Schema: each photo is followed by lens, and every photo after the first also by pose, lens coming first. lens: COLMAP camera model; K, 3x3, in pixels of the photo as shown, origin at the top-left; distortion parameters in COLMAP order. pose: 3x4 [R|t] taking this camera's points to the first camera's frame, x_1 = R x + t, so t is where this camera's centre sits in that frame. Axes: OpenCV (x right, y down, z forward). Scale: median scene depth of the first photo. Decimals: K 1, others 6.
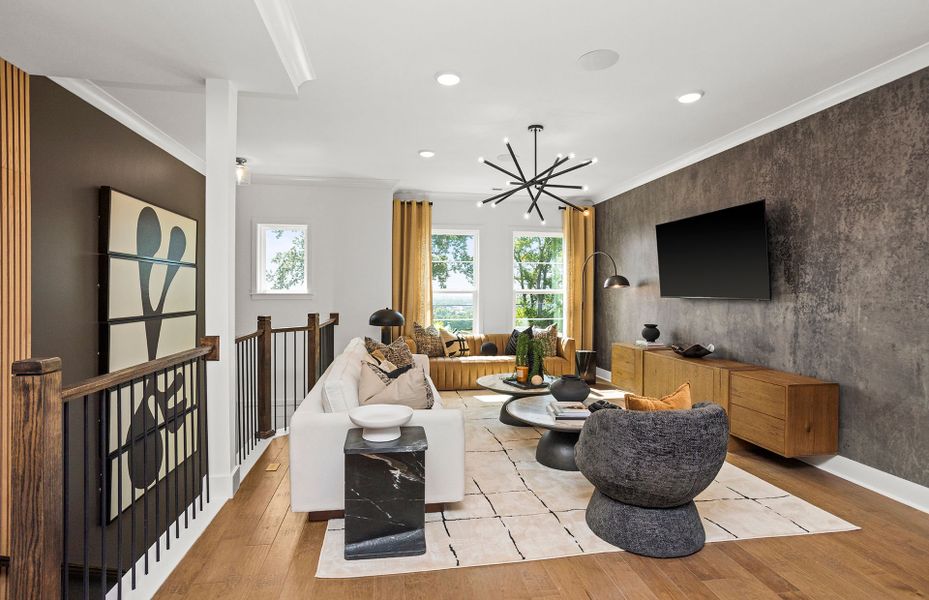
lens RADIAL K [[437.3, 0, 463.1], [0, 437.3, 296.8], [0, 0, 1]] dist [0.008180, -0.001667]
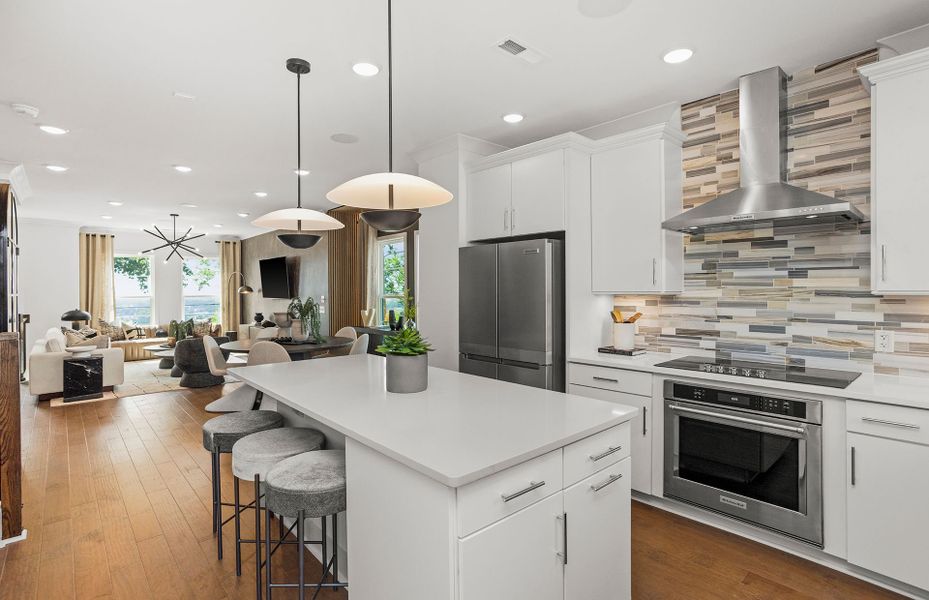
lens RADIAL K [[472.3, 0, 478.9], [0, 472.3, 287.1], [0, 0, 1]] dist [-0.004578, 0.001241]
pose [[0.847267, -0.012474, 0.531021, 0.131864], [0.019499, 0.999781, -0.007625, -0.010536], [-0.530809, 0.016814, 0.847324, -1.033580]]
